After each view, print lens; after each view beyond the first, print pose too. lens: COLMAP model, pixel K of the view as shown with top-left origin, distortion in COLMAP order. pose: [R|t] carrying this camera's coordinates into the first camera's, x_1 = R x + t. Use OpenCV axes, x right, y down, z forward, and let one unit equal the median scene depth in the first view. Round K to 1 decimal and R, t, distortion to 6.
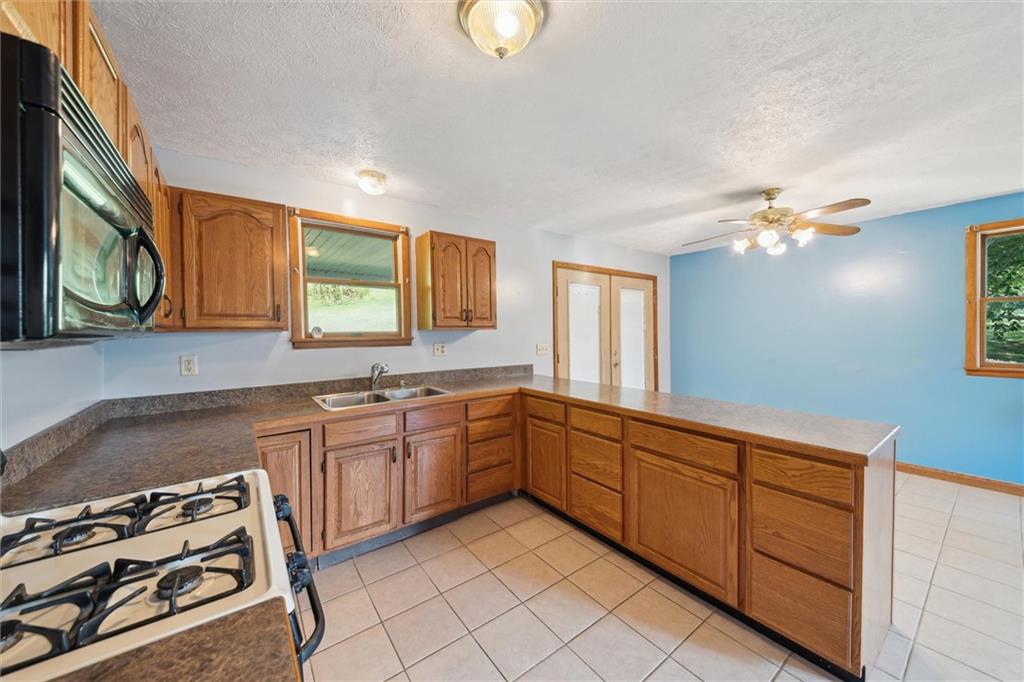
lens RADIAL K [[360.7, 0, 512.0], [0, 360.7, 341.0], [0, 0, 1]] dist [0.029119, -0.013535]
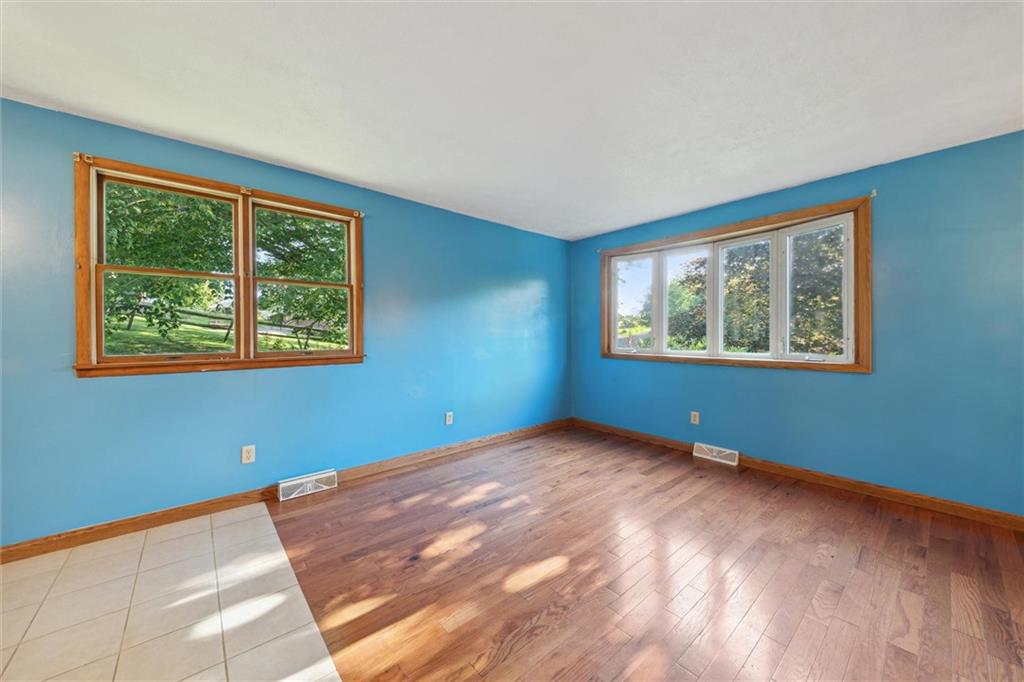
lens RADIAL K [[372.6, 0, 508.8], [0, 372.6, 332.4], [0, 0, 1]] dist [0.001855, 0.000018]
pose [[-0.063498, 0.015019, 0.997869, 0.784942], [0.028815, 0.999497, -0.013210, 0.062168], [-0.997566, 0.027915, -0.063899, 0.406143]]
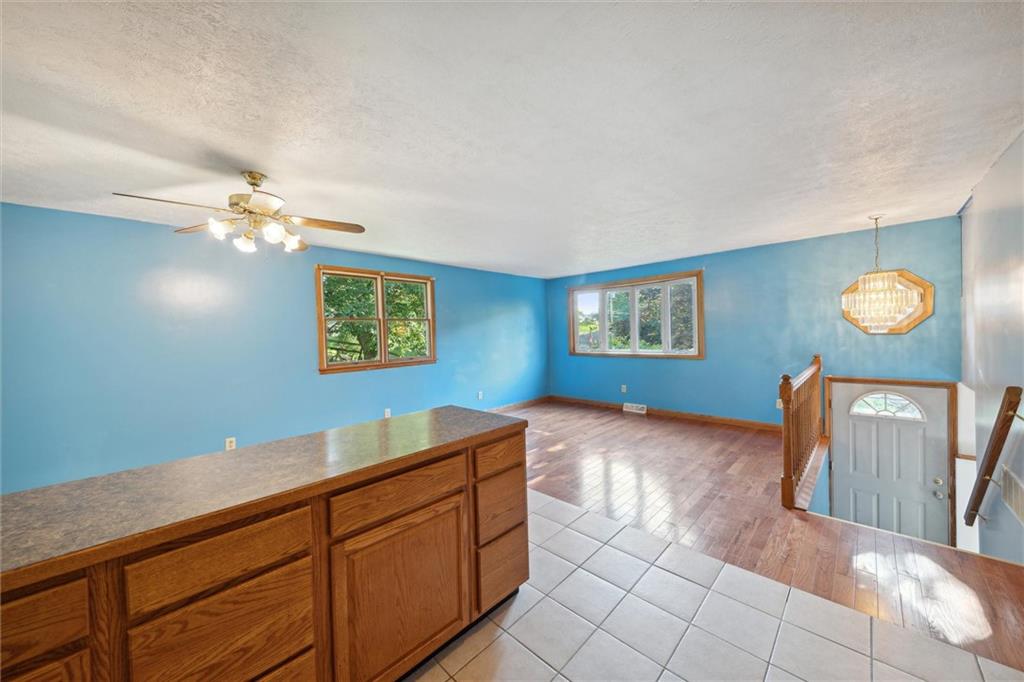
lens RADIAL K [[360.7, 0, 512.0], [0, 360.7, 341.0], [0, 0, 1]] dist [0.029119, -0.013535]
pose [[-0.161237, -0.005855, 0.986898, -0.272915], [0.058103, 0.998192, 0.015415, -0.018369], [-0.985204, 0.059827, -0.160605, 0.776383]]
